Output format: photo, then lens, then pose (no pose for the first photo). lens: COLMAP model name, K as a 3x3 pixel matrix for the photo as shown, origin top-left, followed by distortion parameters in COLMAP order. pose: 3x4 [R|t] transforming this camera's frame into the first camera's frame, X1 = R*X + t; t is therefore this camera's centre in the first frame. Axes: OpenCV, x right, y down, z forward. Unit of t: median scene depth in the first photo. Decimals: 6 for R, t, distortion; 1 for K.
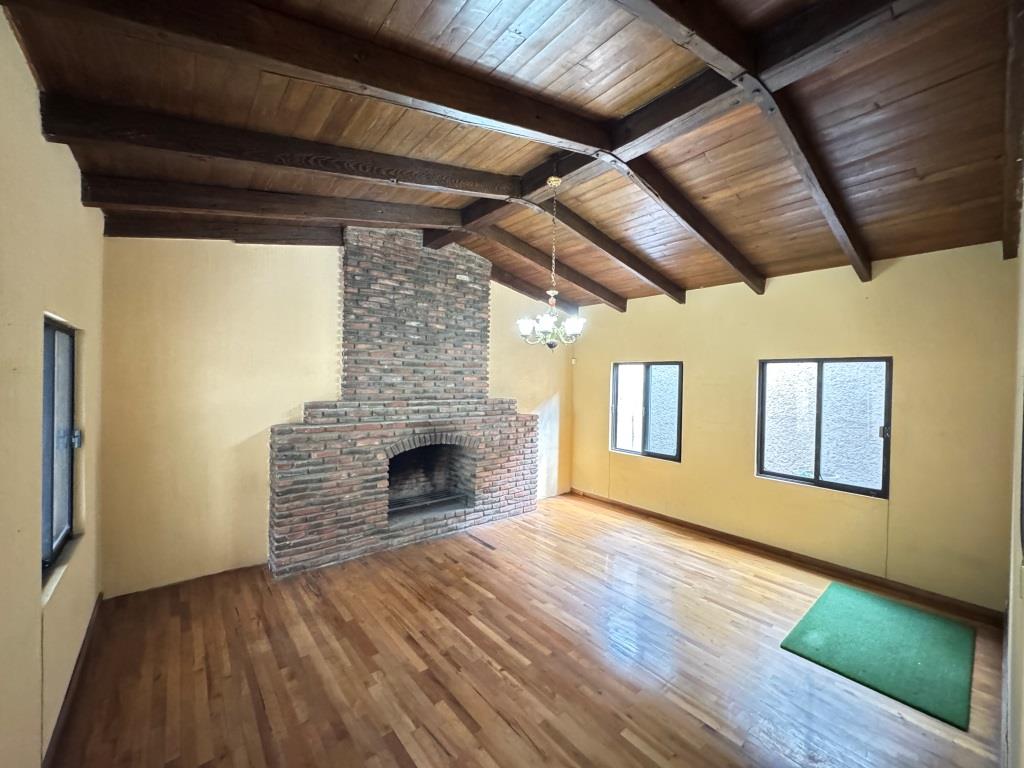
lens RADIAL K [[407.6, 0, 511.7], [0, 407.6, 384.6], [0, 0, 1]] dist [-0.002267, 0.000579]
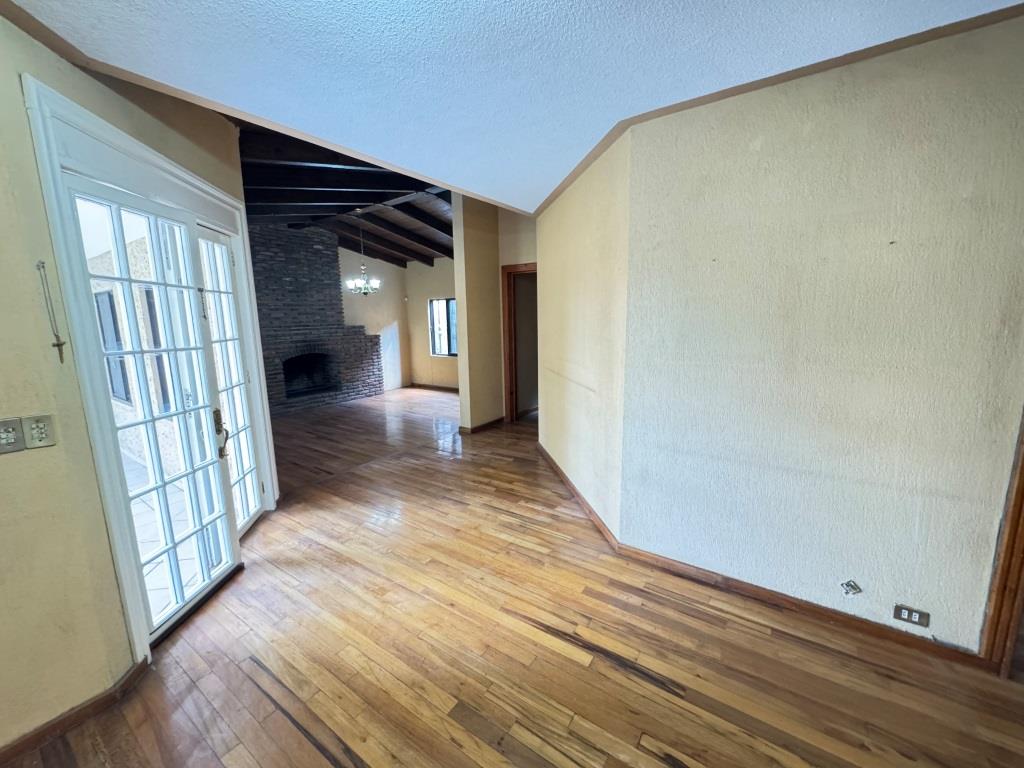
lens RADIAL K [[407.6, 0, 510.7], [0, 407.6, 382.1], [0, 0, 1]] dist [-0.002267, 0.000579]
pose [[0.963186, -0.081911, 0.256054, 0.149290], [0.042380, 0.986807, 0.156259, 0.034088], [-0.265475, -0.139654, 0.953949, -0.758955]]
